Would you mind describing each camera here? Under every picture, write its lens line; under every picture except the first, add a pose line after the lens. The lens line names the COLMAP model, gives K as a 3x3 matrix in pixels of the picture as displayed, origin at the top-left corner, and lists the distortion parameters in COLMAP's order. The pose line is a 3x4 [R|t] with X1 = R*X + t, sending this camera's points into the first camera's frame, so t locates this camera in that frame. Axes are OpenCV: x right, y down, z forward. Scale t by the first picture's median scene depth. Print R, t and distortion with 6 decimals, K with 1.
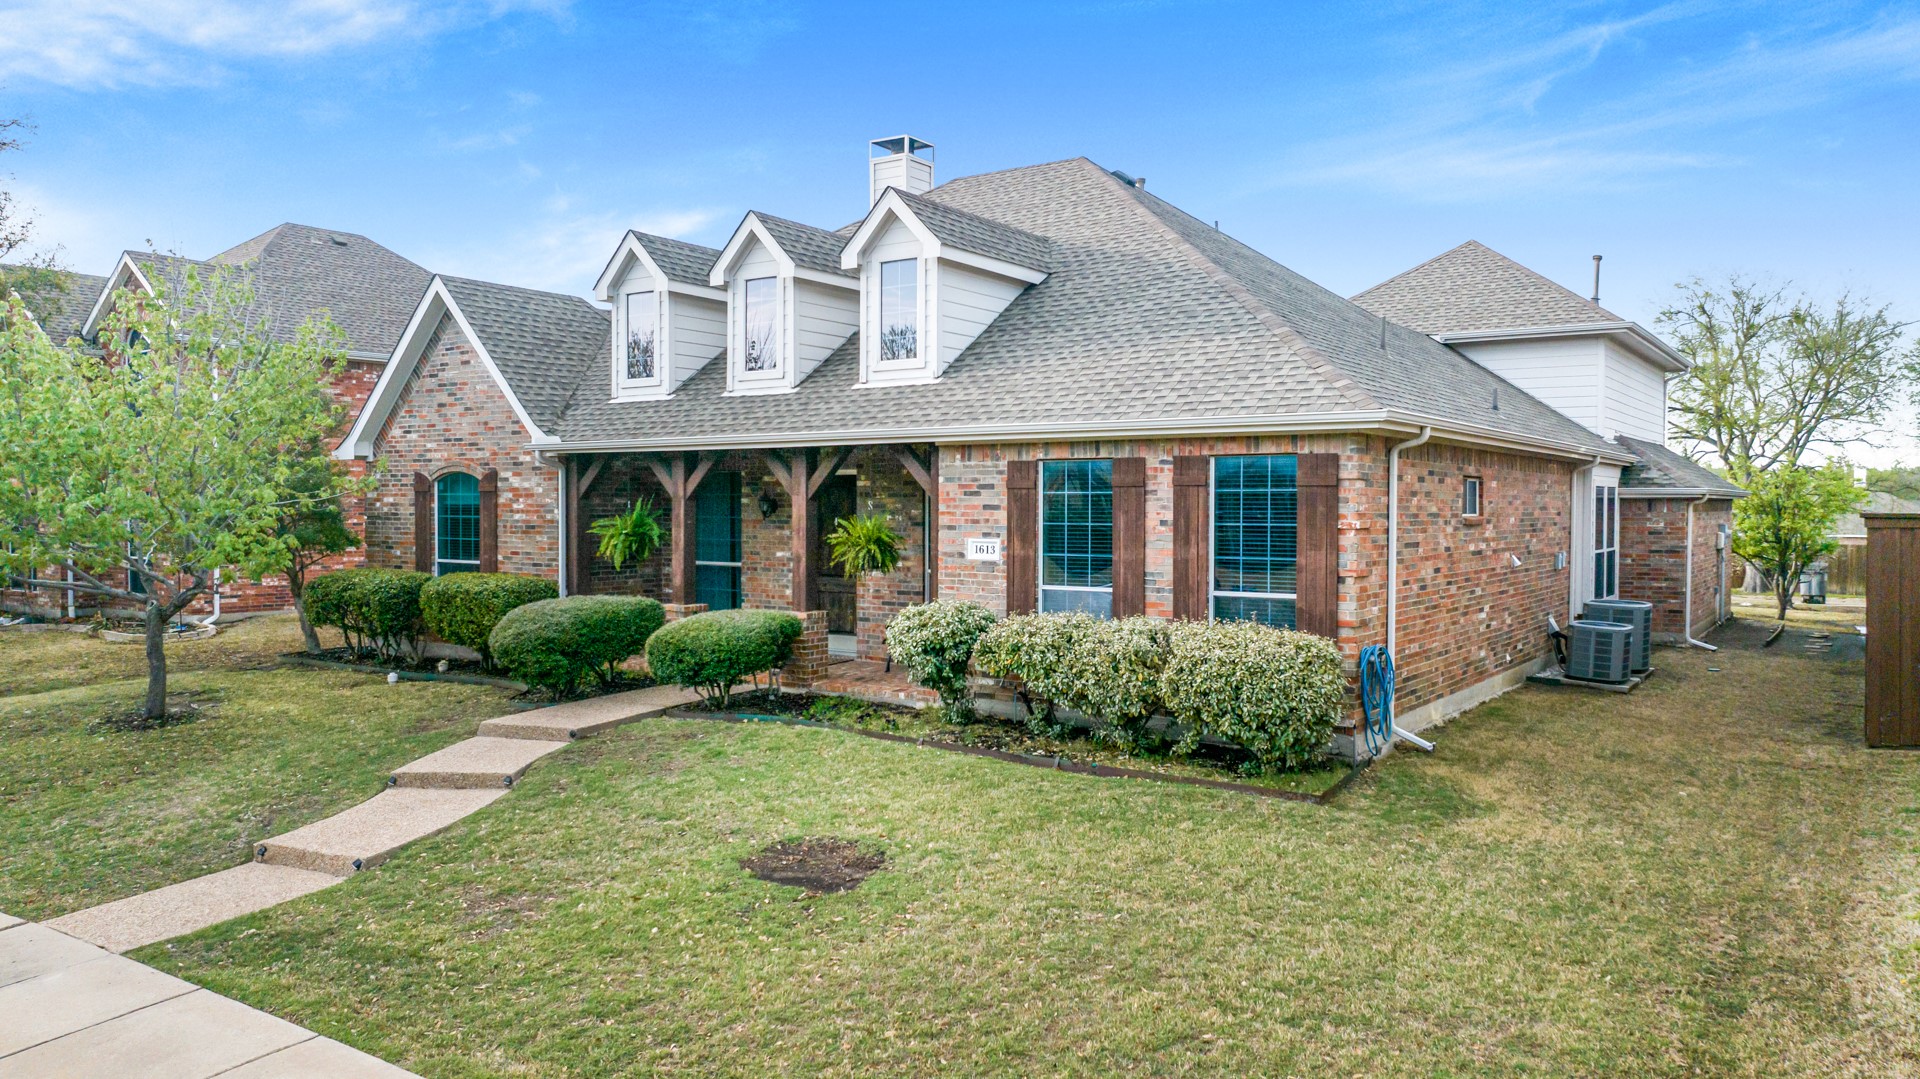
lens RADIAL K [[1352.4, 0, 952.9], [0, 1352.4, 529.2], [0, 0, 1]] dist [-0.036326, 0.012139]
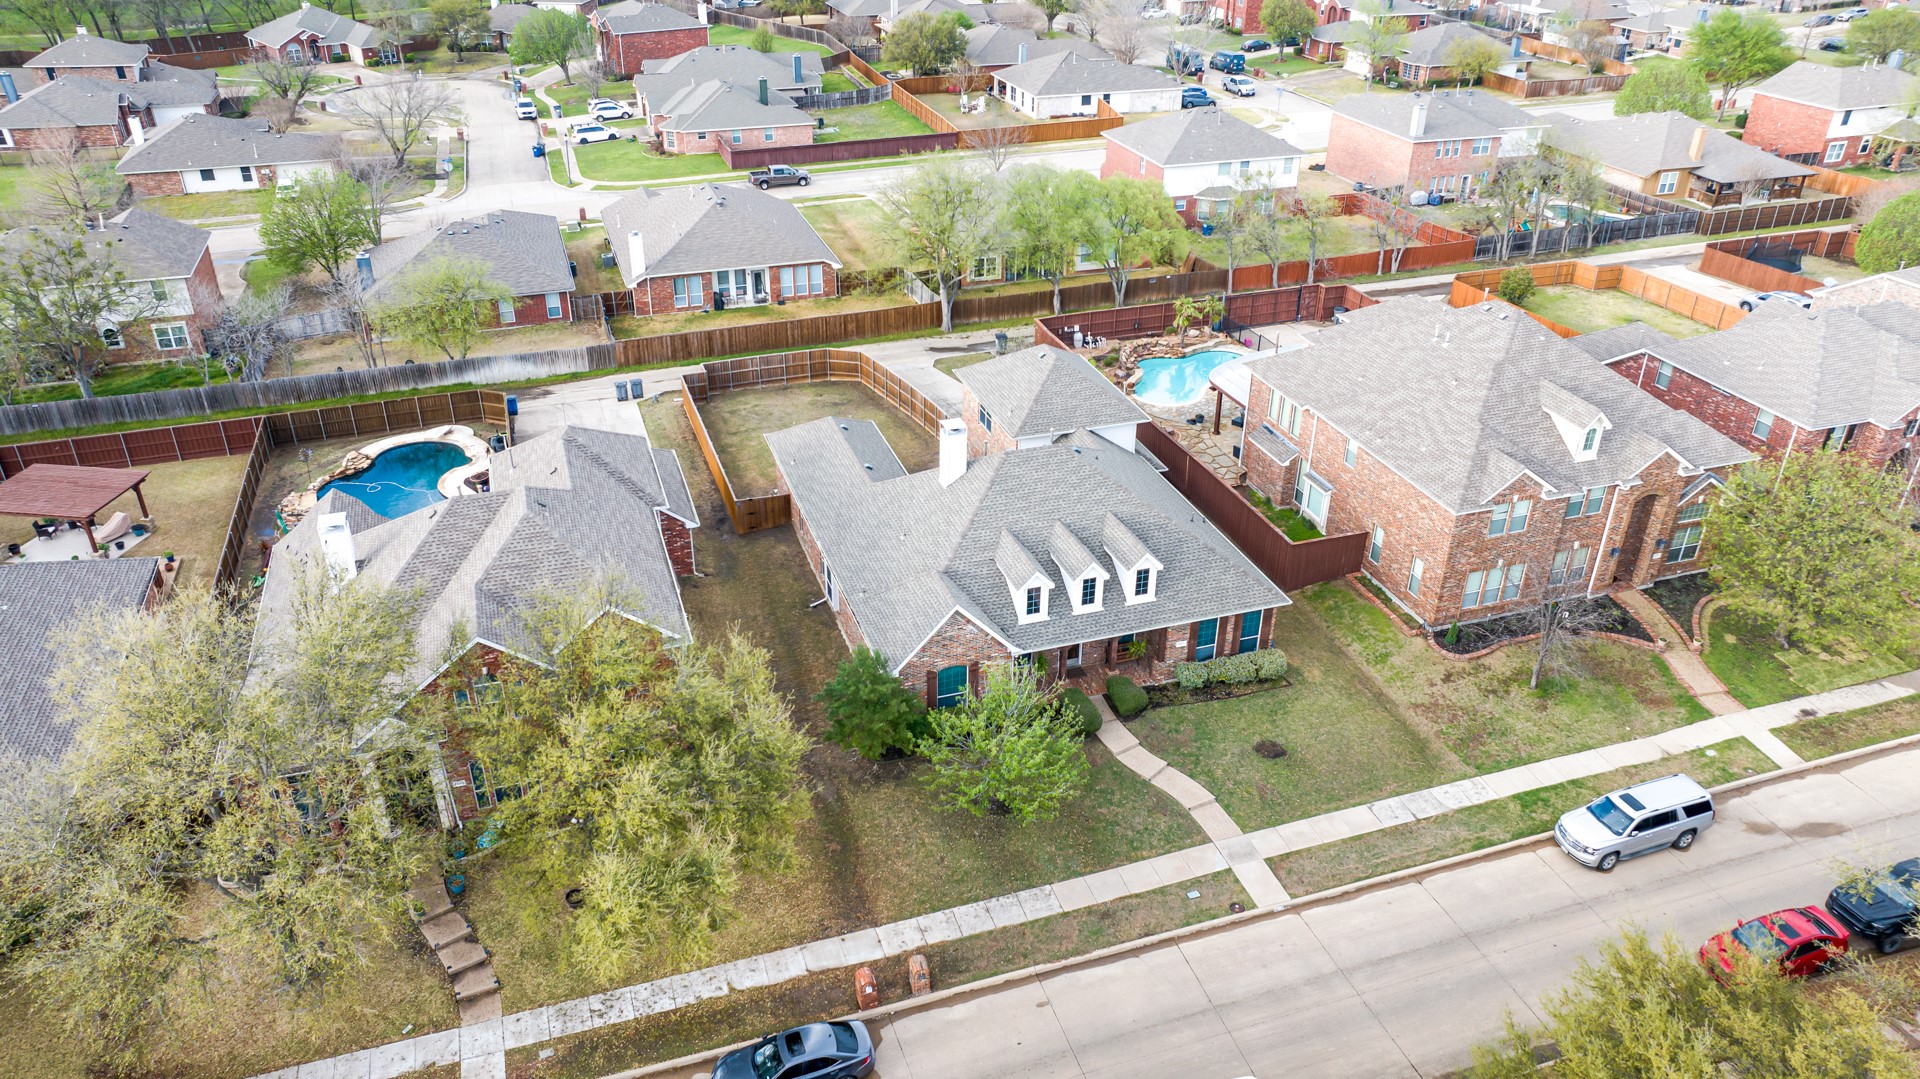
lens RADIAL K [[1352.4, 0, 962.3], [0, 1352.4, 539.3], [0, 0, 1]] dist [-0.036326, 0.012139]
pose [[0.604763, -0.393948, 0.692146, -2.726639], [0.019254, 0.876066, 0.481807, -1.985658], [-0.796172, -0.278052, 0.537398, -0.407902]]
